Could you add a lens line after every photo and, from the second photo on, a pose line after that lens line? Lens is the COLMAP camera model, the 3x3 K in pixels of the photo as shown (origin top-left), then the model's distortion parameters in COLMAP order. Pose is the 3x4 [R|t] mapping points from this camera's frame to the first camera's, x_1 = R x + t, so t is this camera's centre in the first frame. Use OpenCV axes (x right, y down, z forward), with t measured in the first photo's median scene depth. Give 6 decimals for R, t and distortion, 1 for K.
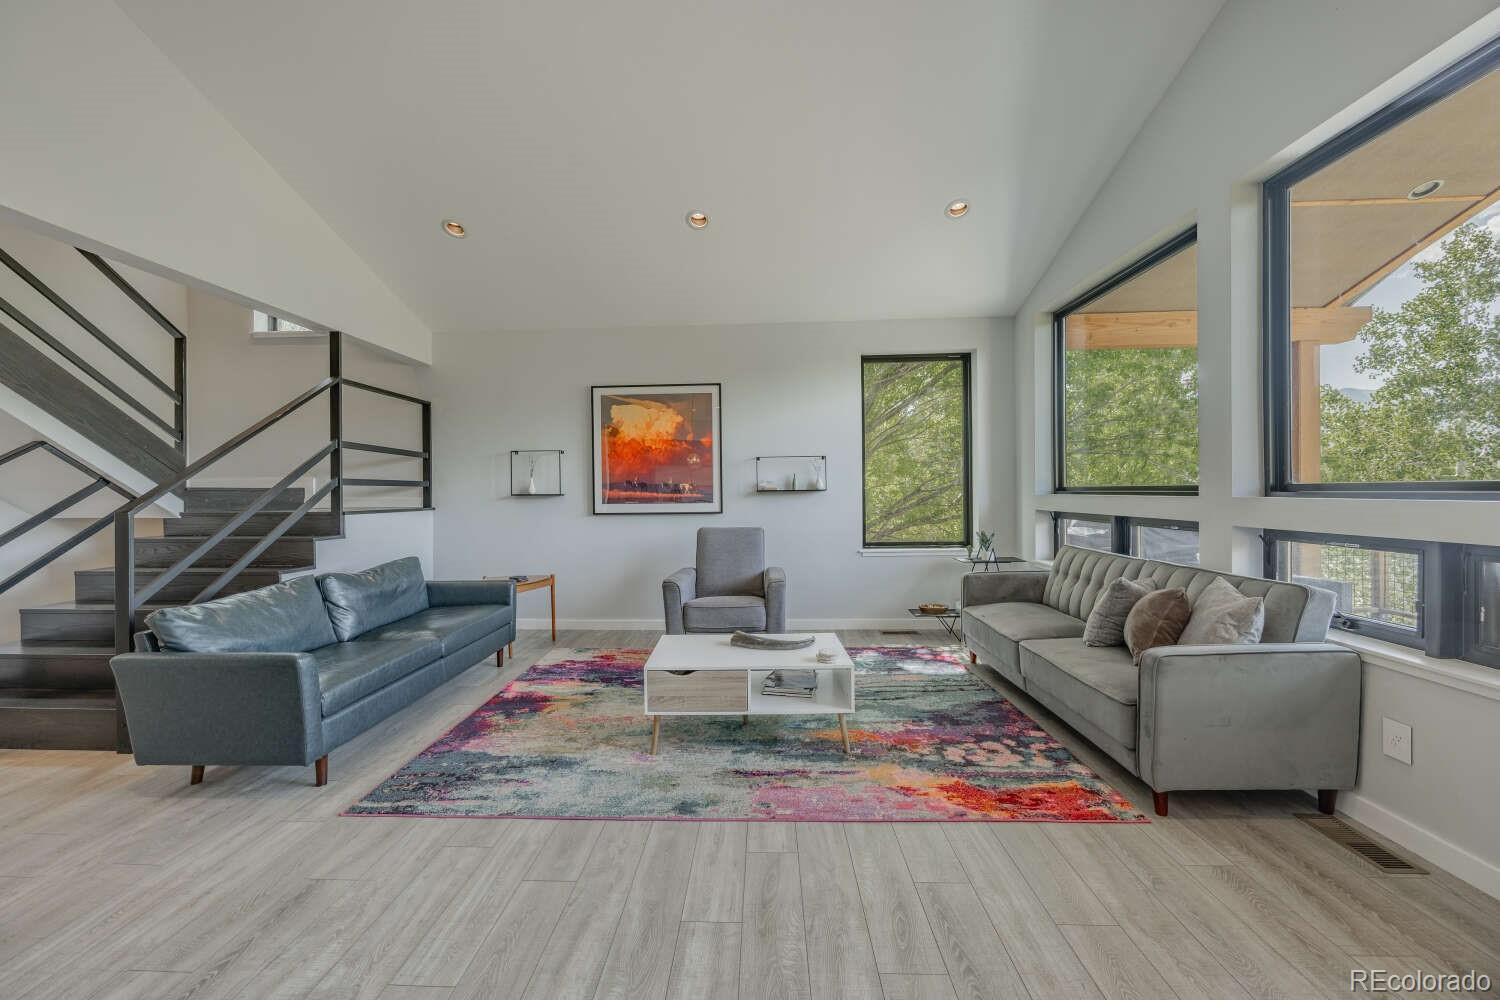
lens RADIAL K [[575.9, 0, 741.4], [0, 575.9, 496.1], [0, 0, 1]] dist [-0.001239, 0.000048]
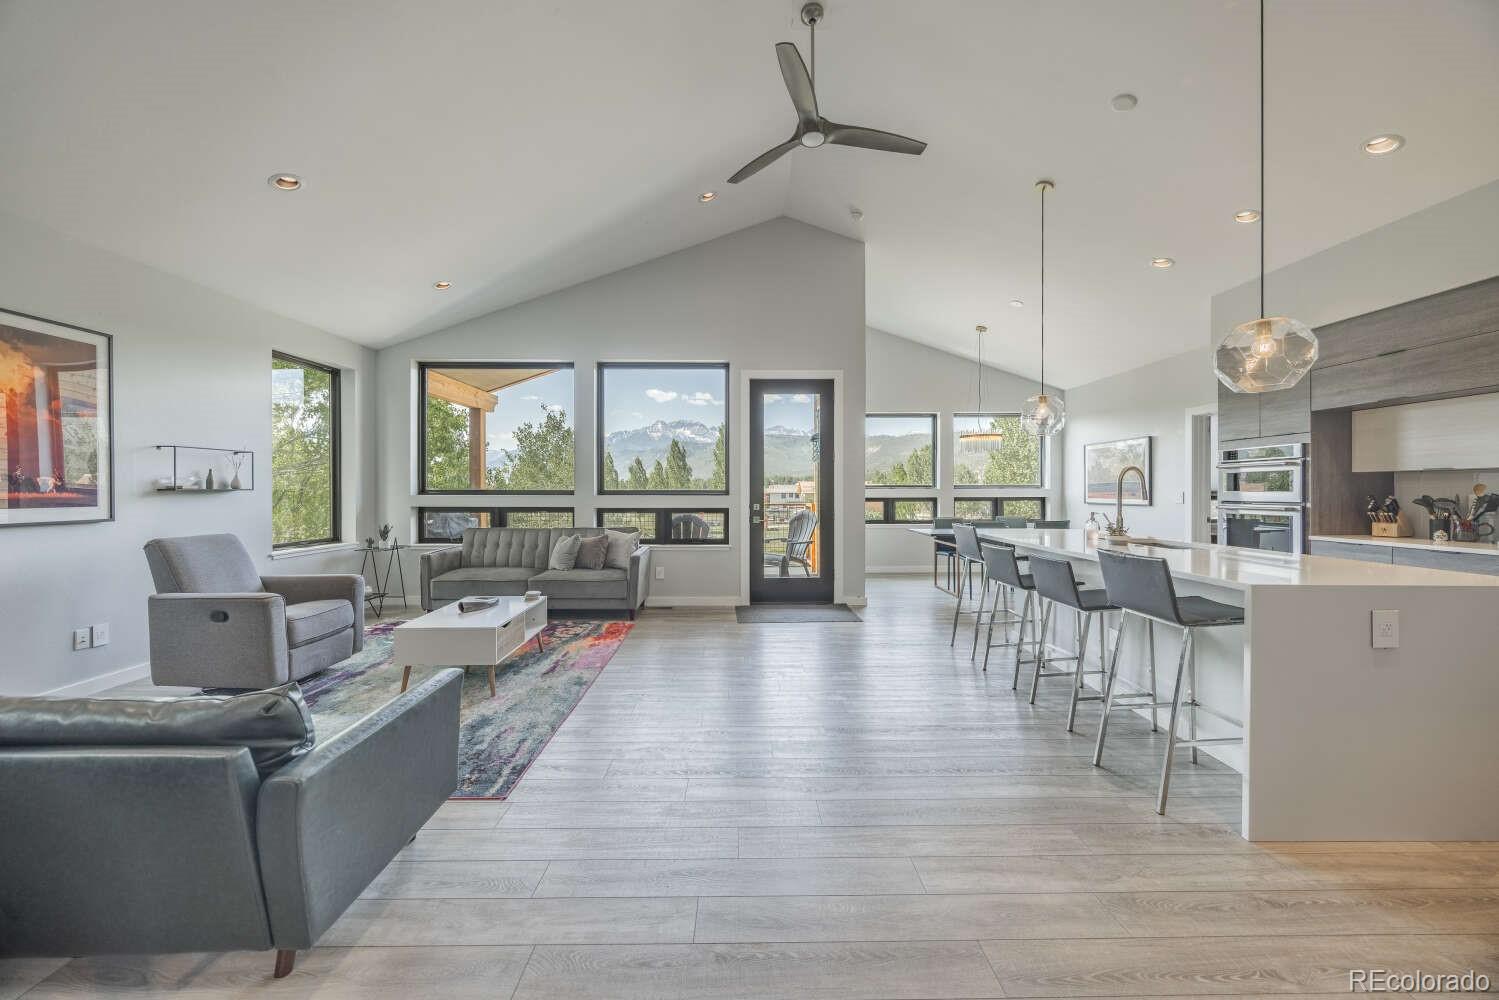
lens RADIAL K [[575.5, 0, 744.5], [0, 575.5, 494.8], [0, 0, 1]] dist [-0.001239, 0.000048]
pose [[-0.057398, 0.001337, 0.998350, -1.522095], [0.004810, 0.999988, -0.001062, 0.004327], [-0.998340, 0.004741, -0.057404, 0.534272]]
